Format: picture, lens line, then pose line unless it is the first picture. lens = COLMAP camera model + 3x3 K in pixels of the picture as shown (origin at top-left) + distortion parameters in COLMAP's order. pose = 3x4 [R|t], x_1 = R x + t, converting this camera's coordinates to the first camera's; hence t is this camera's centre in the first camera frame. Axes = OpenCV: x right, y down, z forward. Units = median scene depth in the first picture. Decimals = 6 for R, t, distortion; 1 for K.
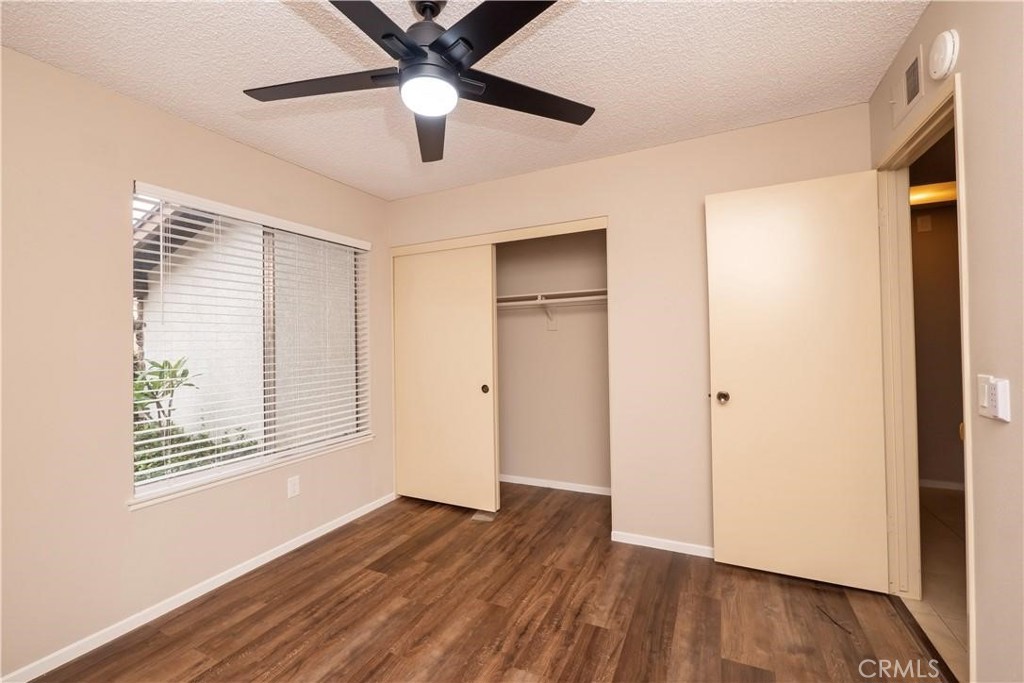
lens RADIAL K [[434.2, 0, 511.9], [0, 434.2, 336.6], [0, 0, 1]] dist [-0.000412, -0.000021]
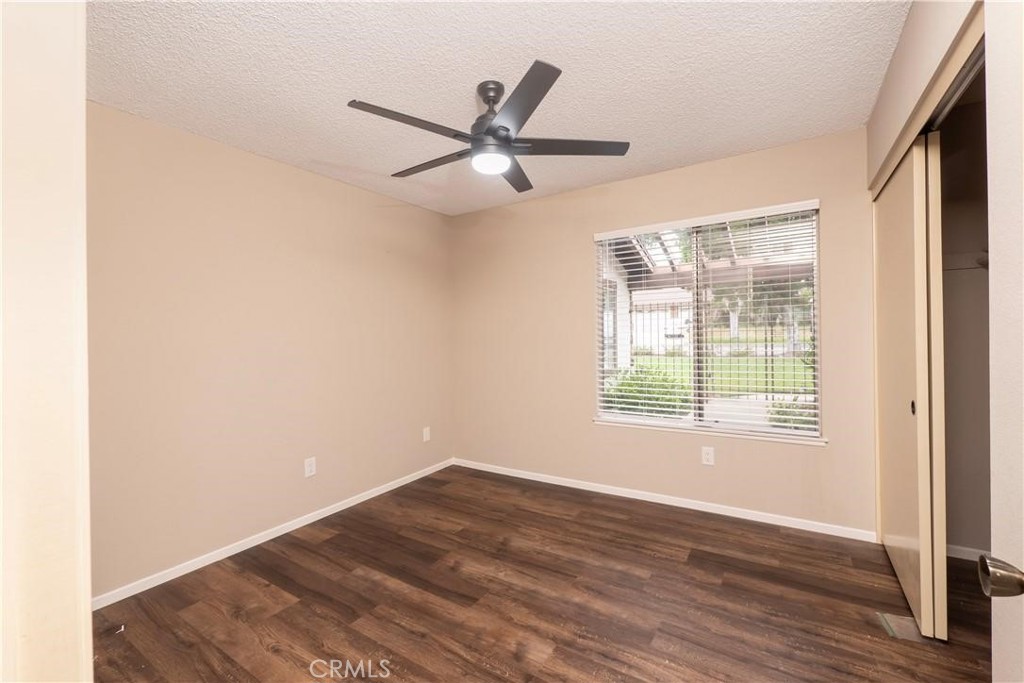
lens RADIAL K [[434.2, 0, 513.2], [0, 434.2, 341.4], [0, 0, 1]] dist [-0.000412, -0.000021]
pose [[-0.136421, 0.036767, -0.989968, 0.731793], [0.041986, 0.998628, 0.031302, -0.000445], [0.989761, -0.037295, -0.137777, 0.767875]]
